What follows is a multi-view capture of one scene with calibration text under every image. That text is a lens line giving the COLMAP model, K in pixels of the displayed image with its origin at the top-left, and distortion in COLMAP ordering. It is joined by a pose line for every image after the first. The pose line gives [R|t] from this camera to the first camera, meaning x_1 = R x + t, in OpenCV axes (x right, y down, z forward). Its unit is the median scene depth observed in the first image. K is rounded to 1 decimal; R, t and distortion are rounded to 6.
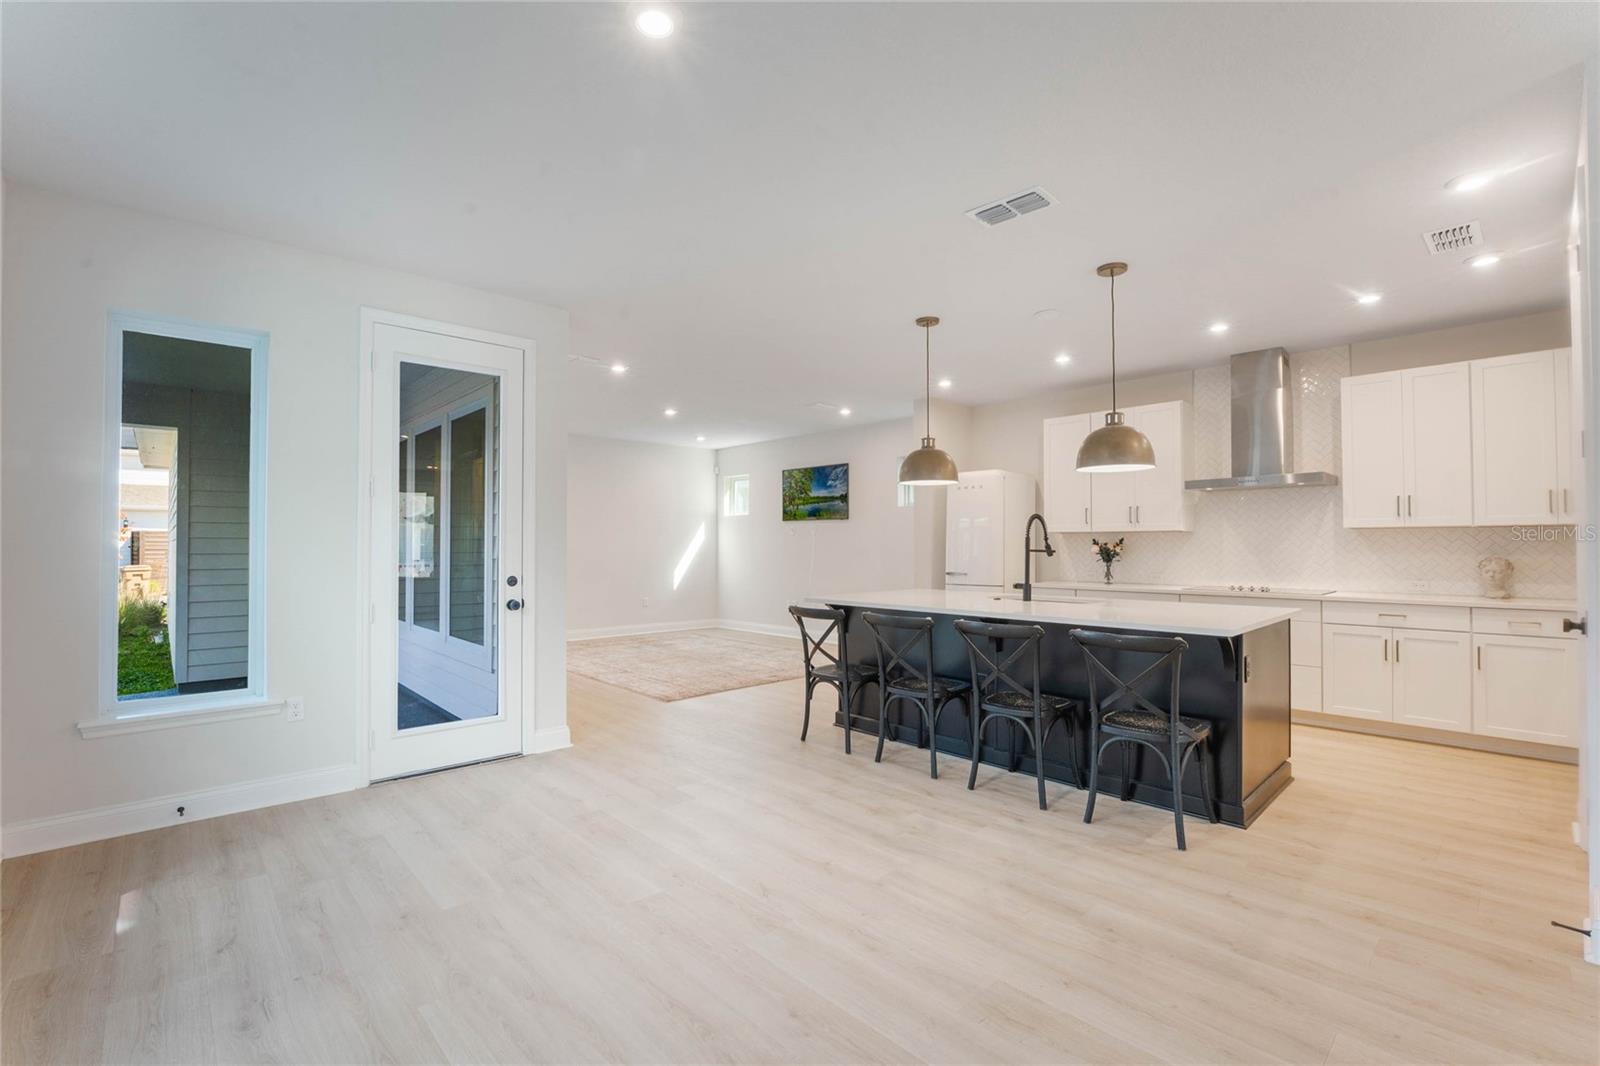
lens RADIAL K [[689.3, 0, 783.1], [0, 689.3, 537.1], [0, 0, 1]] dist [0.001263, 0.000398]
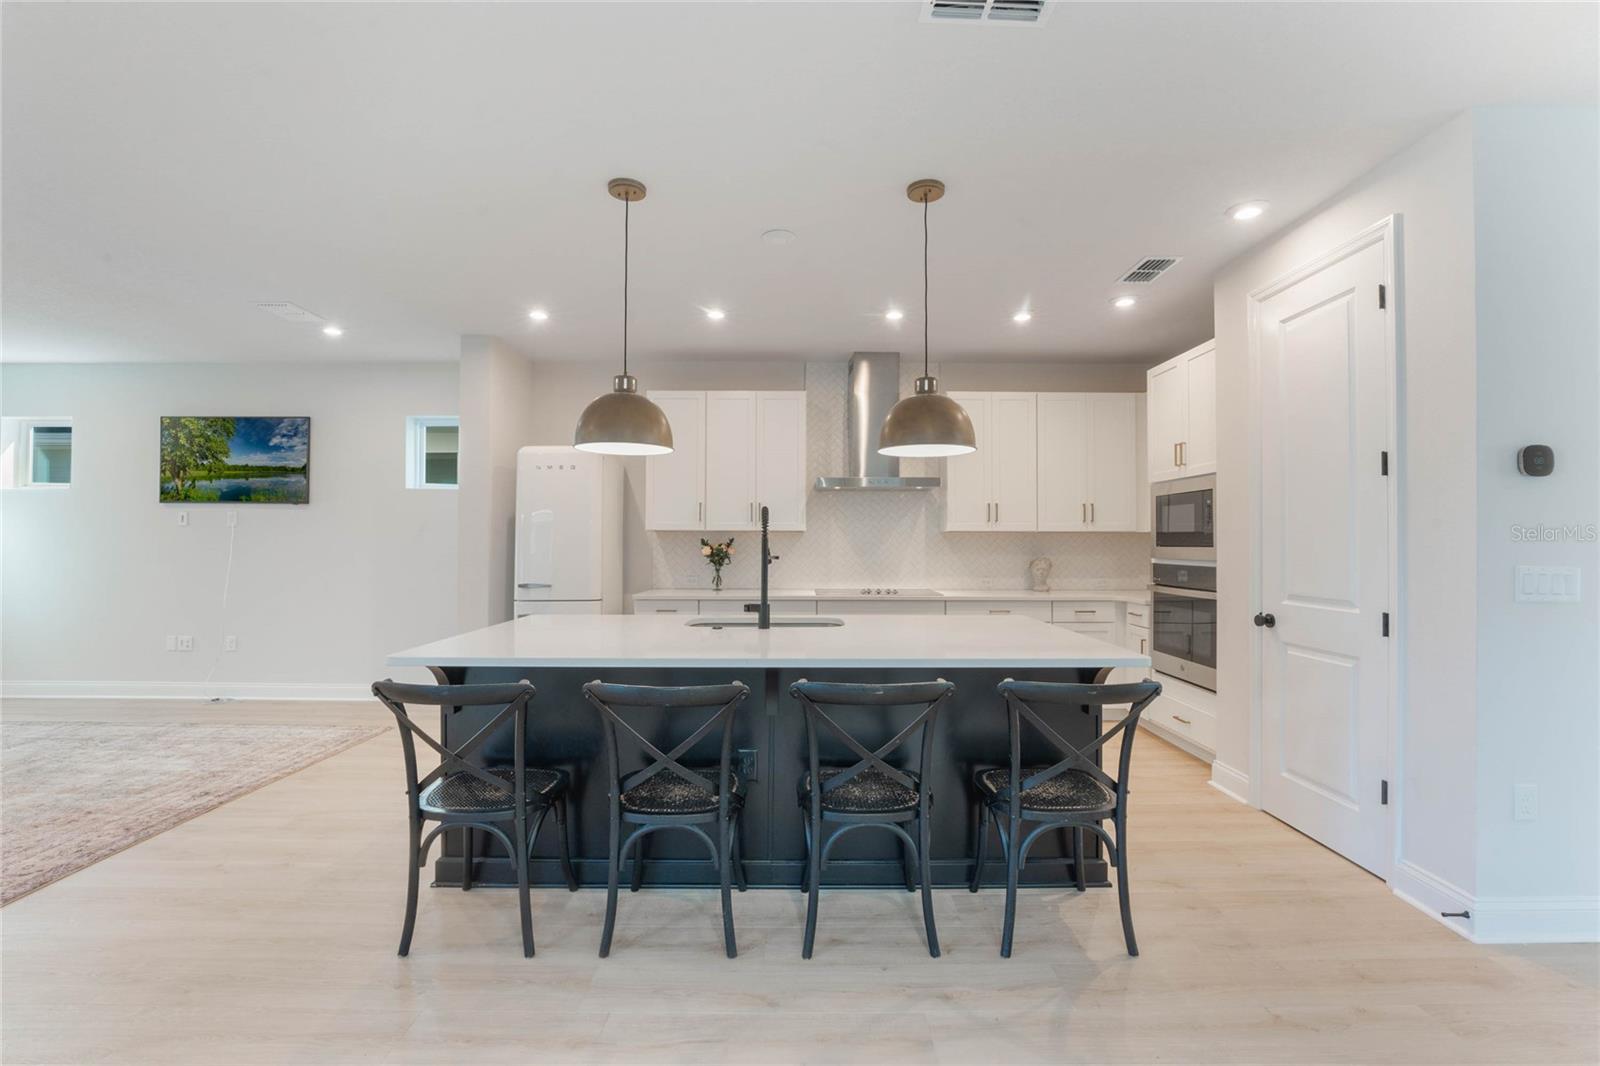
lens RADIAL K [[689.3, 0, 793.8], [0, 689.3, 536.6], [0, 0, 1]] dist [0.001263, 0.000398]
pose [[0.675783, 0.006091, 0.737076, -0.130870], [-0.009612, 0.999954, 0.000550, -0.002684], [-0.737038, -0.007457, 0.675810, 0.424247]]
